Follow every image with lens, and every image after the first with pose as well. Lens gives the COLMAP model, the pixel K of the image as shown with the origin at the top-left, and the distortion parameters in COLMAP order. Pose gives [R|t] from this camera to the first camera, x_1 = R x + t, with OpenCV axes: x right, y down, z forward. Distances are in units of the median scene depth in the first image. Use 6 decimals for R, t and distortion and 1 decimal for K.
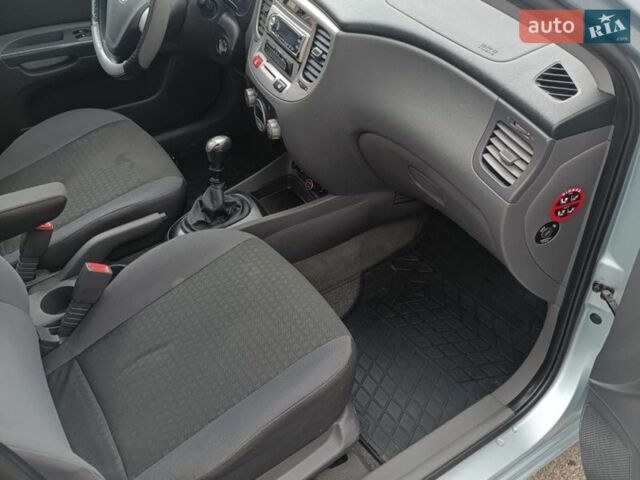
lens RADIAL K [[613.3, 0, 320.0], [0, 613.3, 240.0], [0, 0, 1]] dist [0.038992, -0.016156]
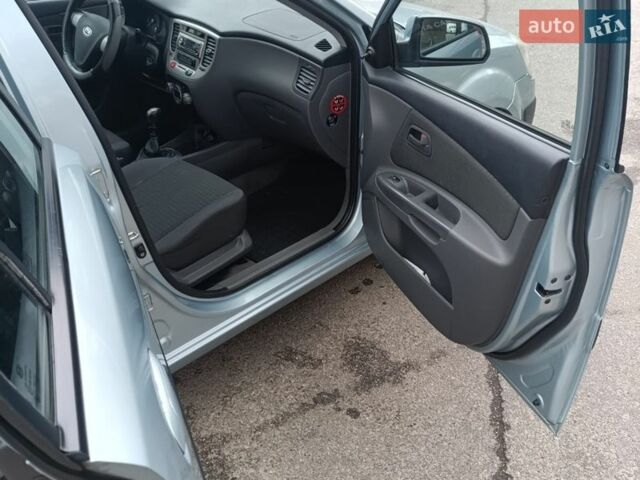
lens RADIAL K [[613.3, 0, 320.0], [0, 613.3, 240.0], [0, 0, 1]] dist [0.038992, -0.016156]
pose [[0.979732, -0.093350, 0.177229, -0.056898], [0.118303, 0.983636, -0.135886, 0.528721], [-0.161643, 0.154099, 0.974744, -0.746789]]
